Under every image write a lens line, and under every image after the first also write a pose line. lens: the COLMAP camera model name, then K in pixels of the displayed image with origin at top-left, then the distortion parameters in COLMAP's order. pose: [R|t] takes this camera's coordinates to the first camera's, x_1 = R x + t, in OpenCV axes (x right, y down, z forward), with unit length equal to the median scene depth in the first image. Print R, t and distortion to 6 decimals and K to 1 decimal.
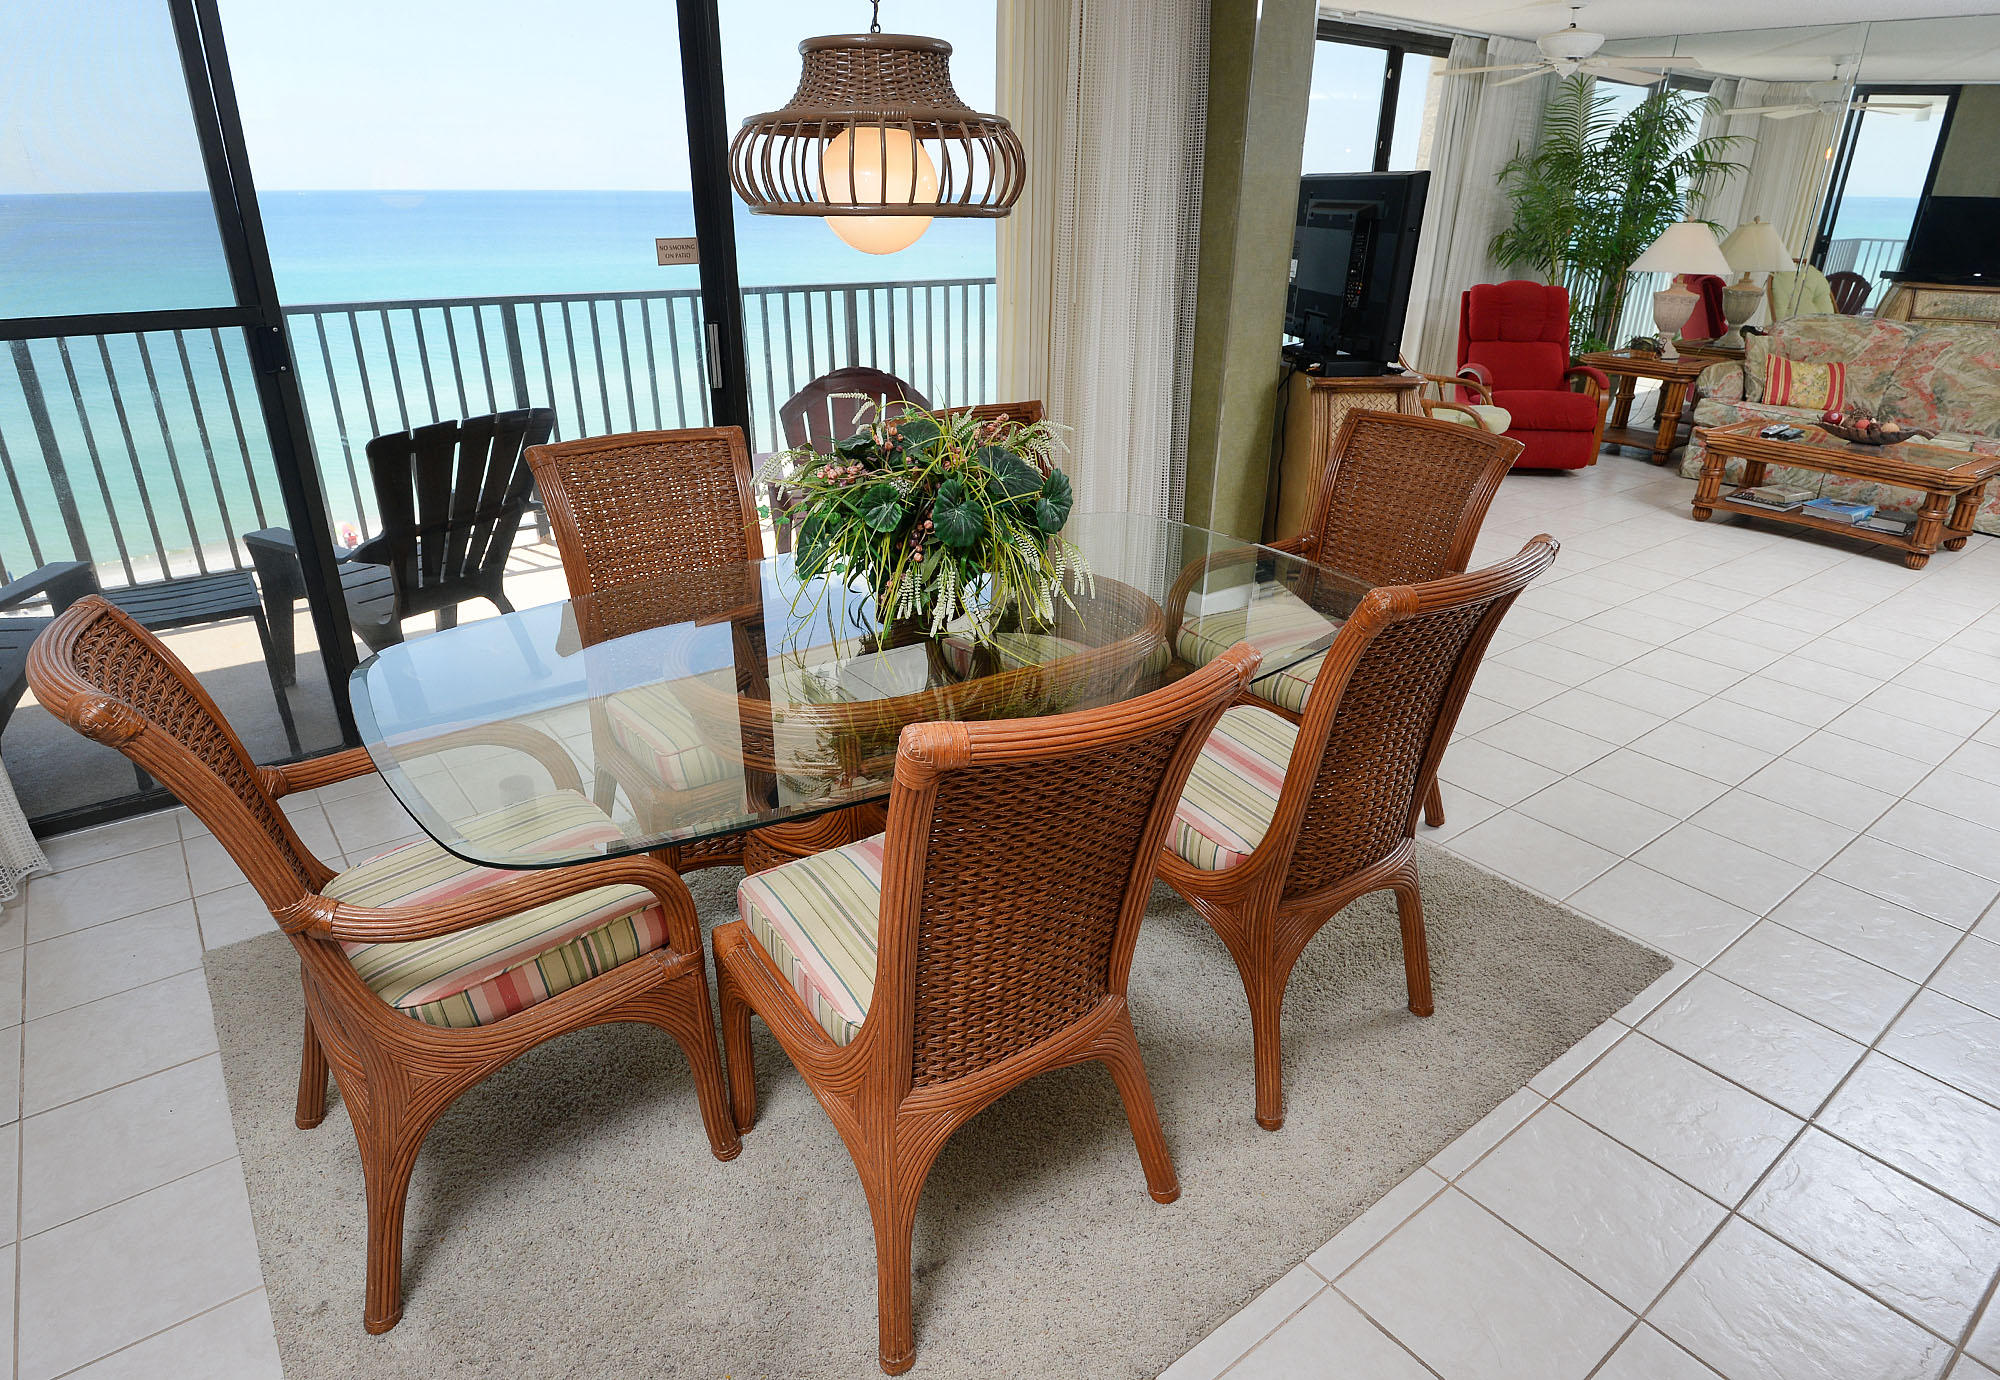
lens RADIAL K [[1105.4, 0, 991.8], [0, 1105.4, 684.8], [0, 0, 1]] dist [-0.034614, -0.001414]
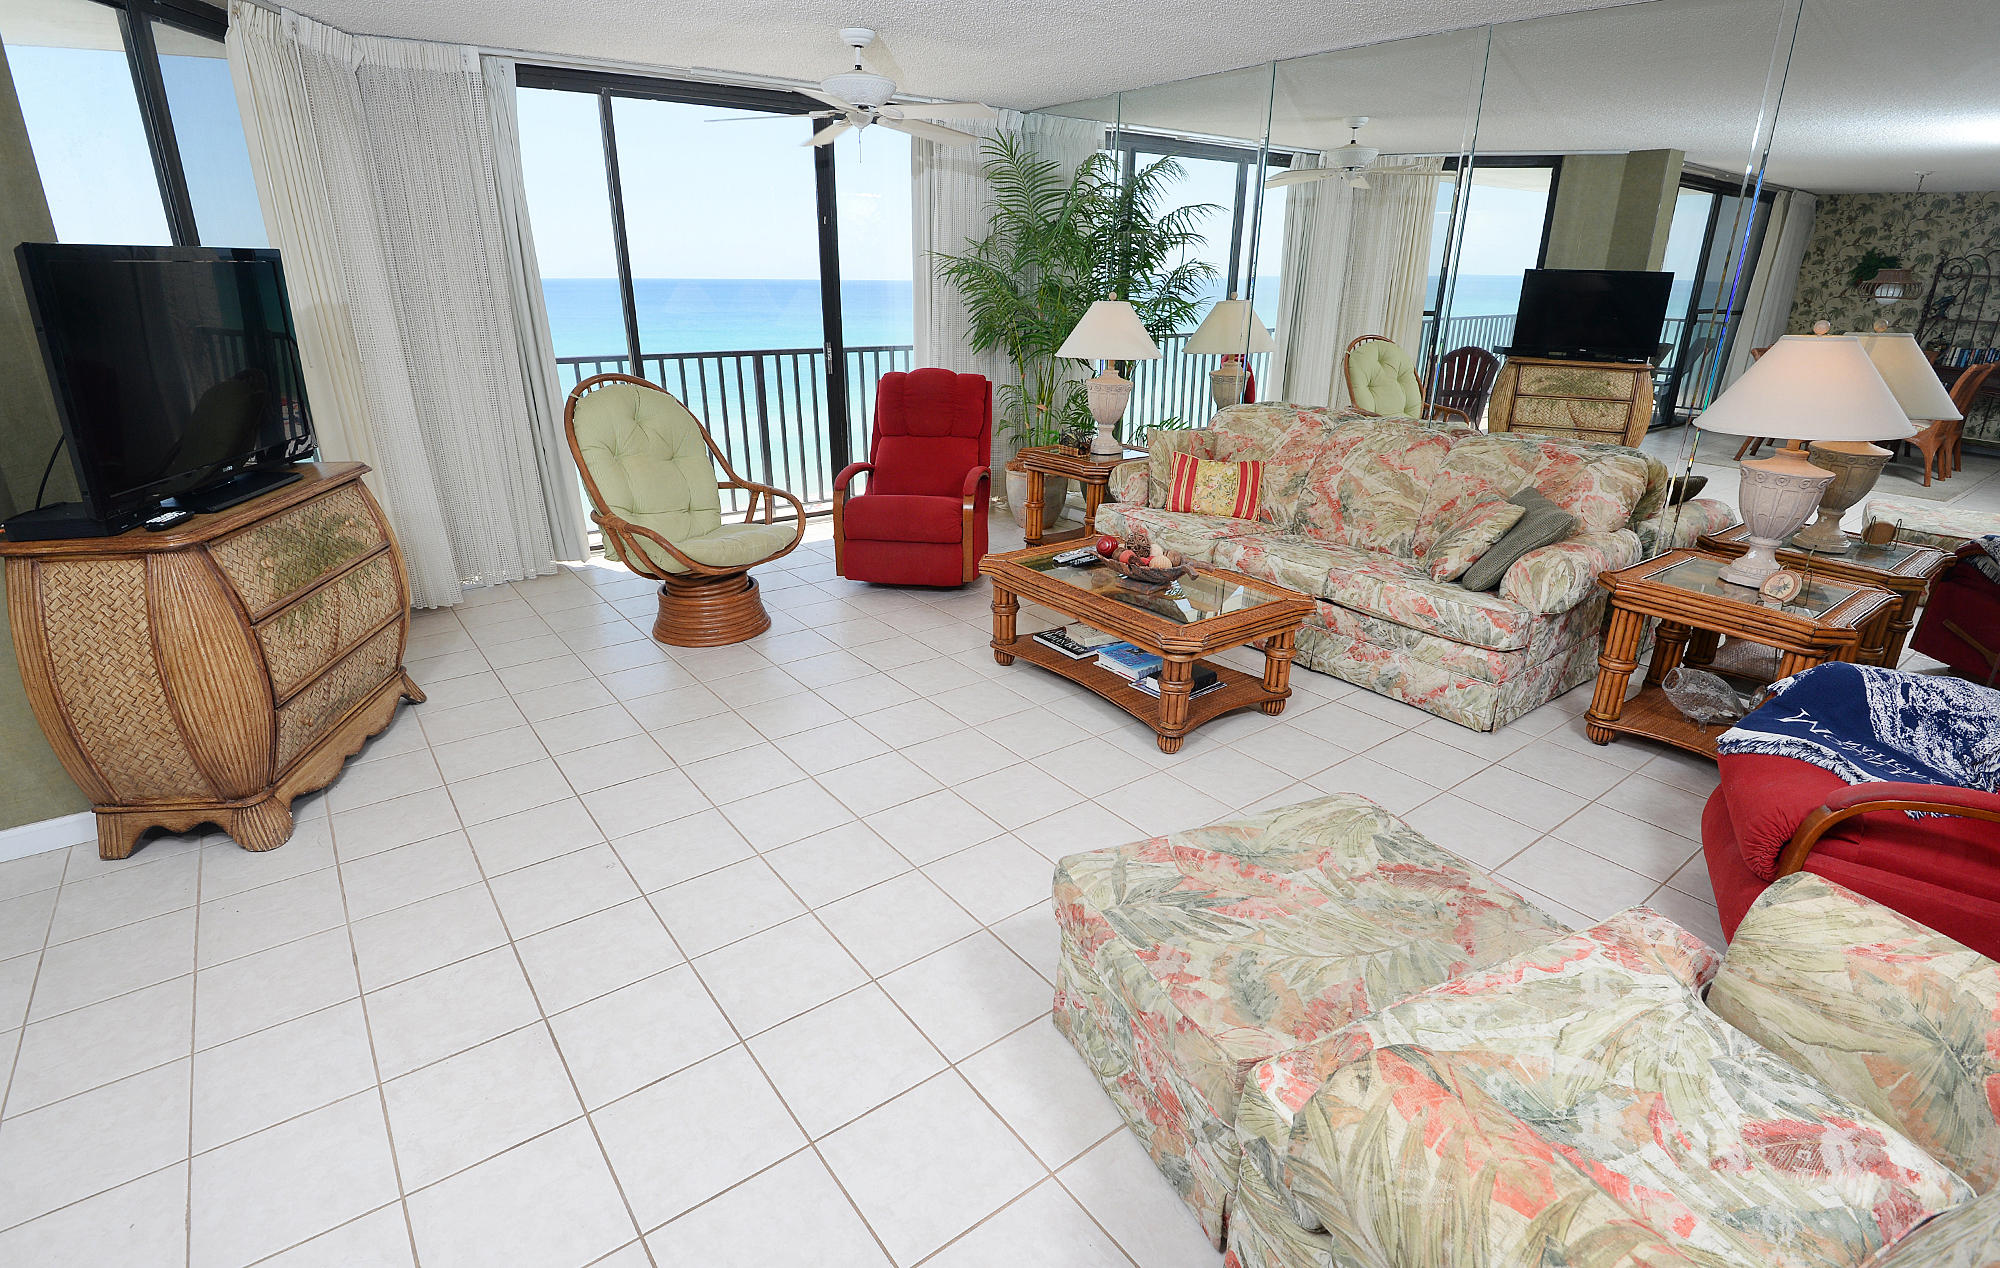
lens RADIAL K [[969.0, 0, 1009.9], [0, 969.0, 634.6], [0, 0, 1]] dist [-0.021007, -0.000667]
pose [[0.999388, -0.002211, 0.034910, 0.565260], [0.004362, 0.998089, -0.061638, -0.116378], [-0.034707, 0.061752, 0.997488, 0.256198]]
